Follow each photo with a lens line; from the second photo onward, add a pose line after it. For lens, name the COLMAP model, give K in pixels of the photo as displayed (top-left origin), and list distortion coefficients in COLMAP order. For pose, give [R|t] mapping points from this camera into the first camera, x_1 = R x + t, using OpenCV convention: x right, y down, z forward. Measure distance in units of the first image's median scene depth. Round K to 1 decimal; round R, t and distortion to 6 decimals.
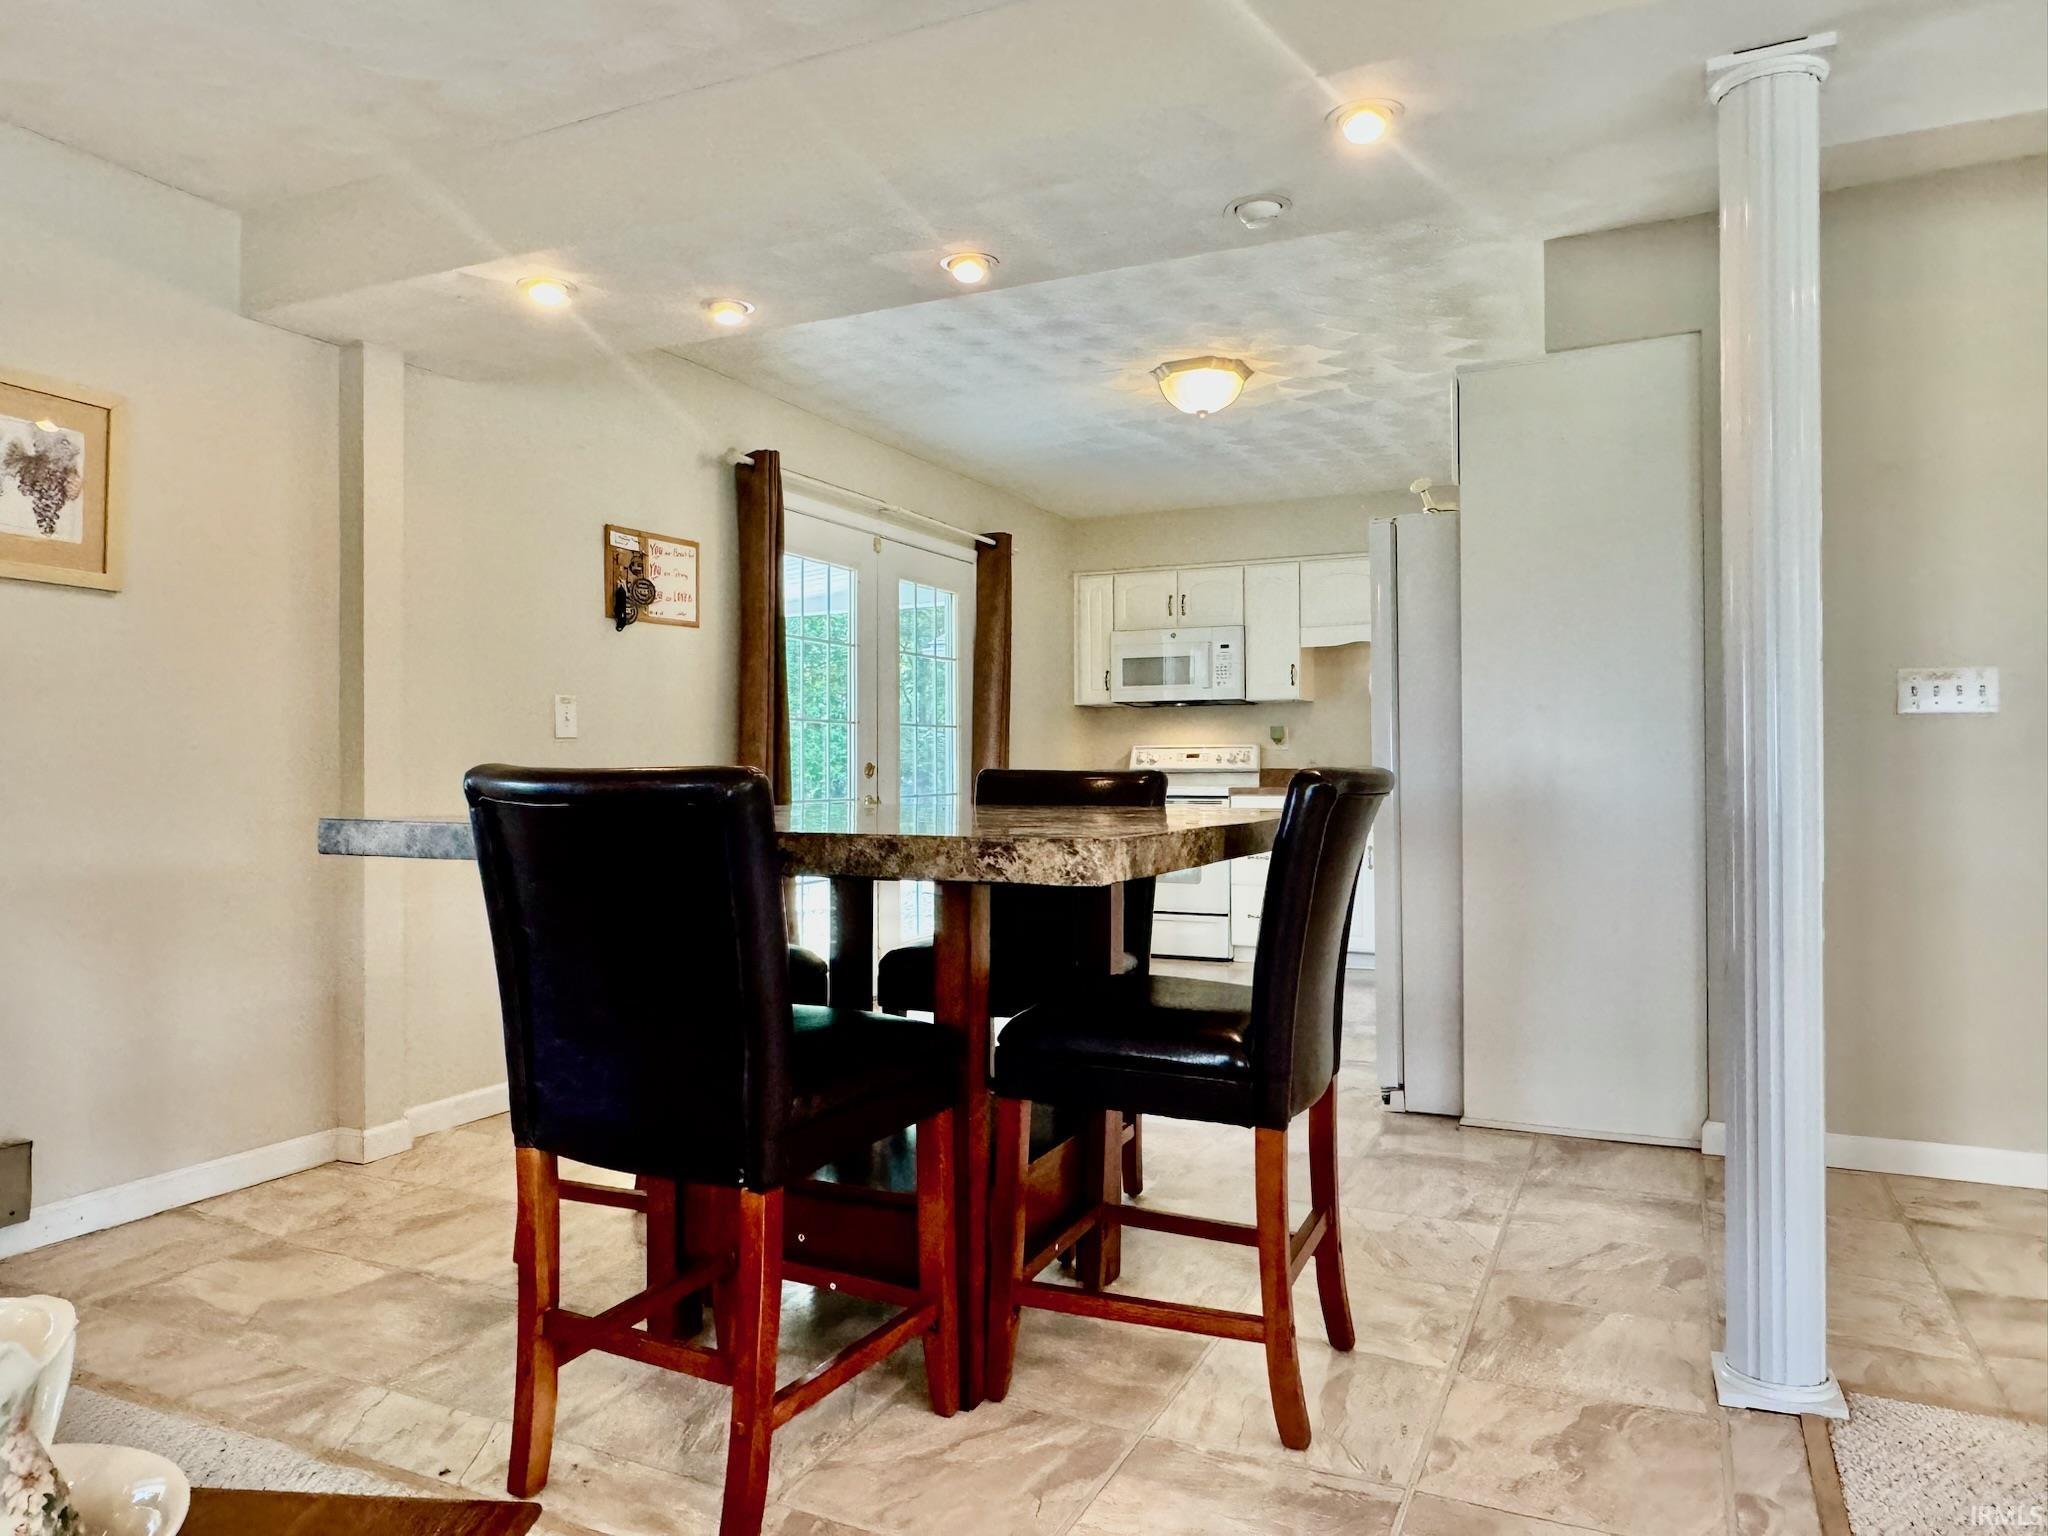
lens RADIAL K [[1323.7, 0, 1024.0], [0, 1323.7, 768.0], [0, 0, 1]] dist [-0.001259, -0.002179]
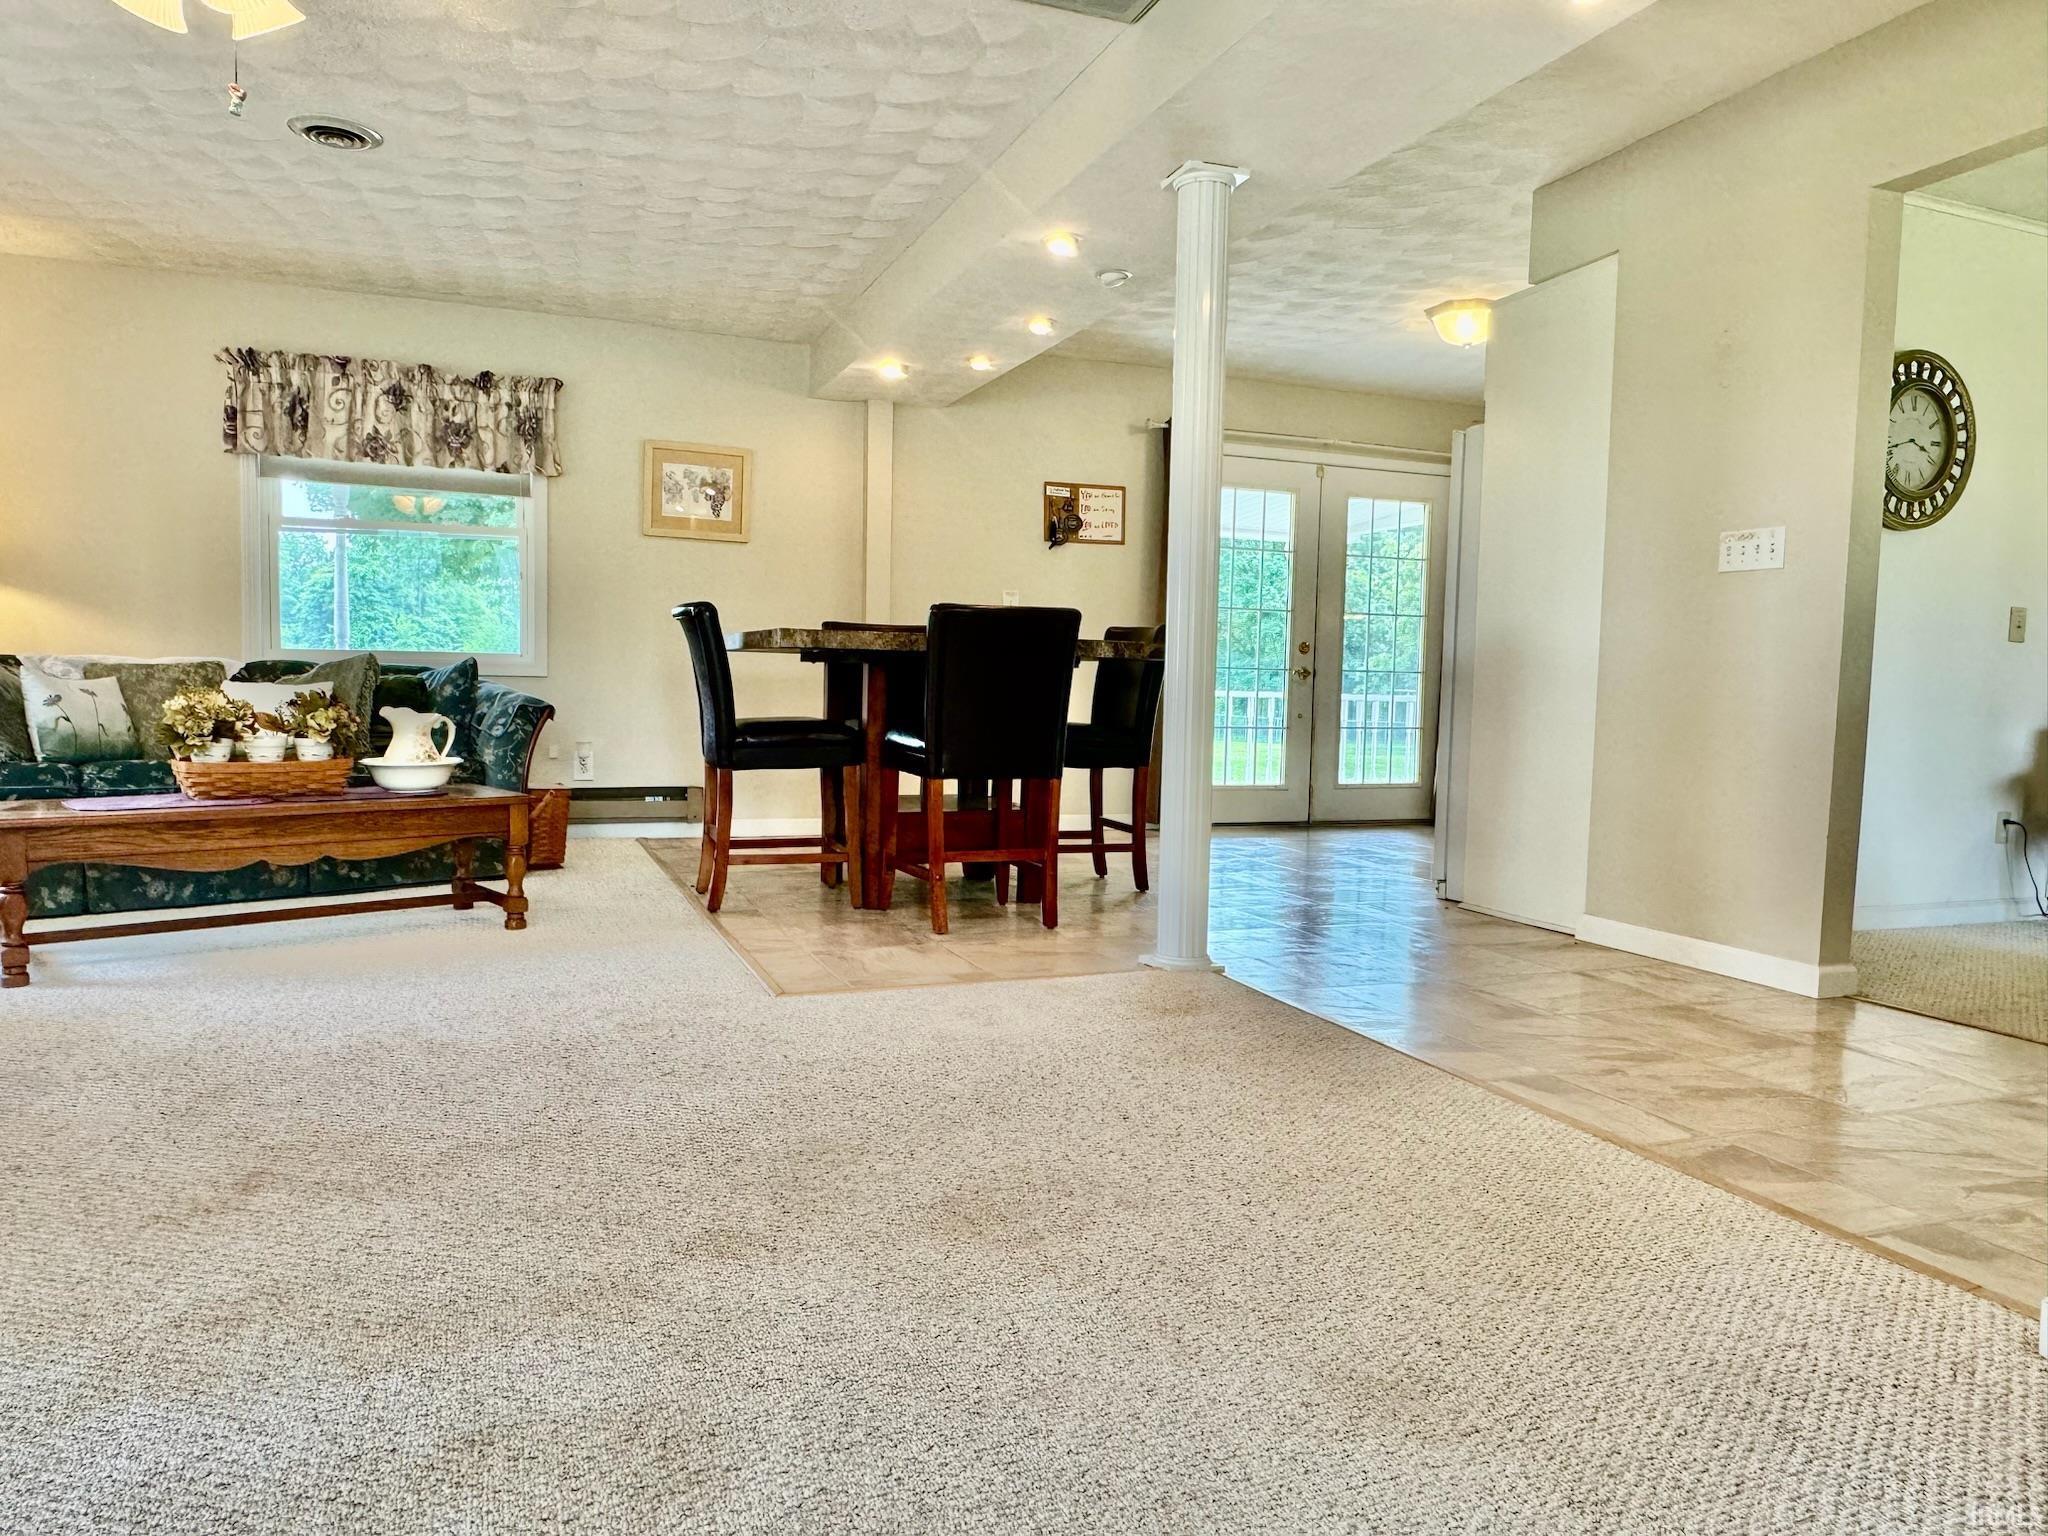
lens RADIAL K [[1323.7, 0, 1024.0], [0, 1323.7, 768.0], [0, 0, 1]] dist [-0.001259, -0.002179]
pose [[0.730841, 0.066534, -0.679297, 0.749662], [-0.026751, 0.997265, 0.068896, 0.048170], [0.682023, -0.032181, 0.730622, -0.183595]]
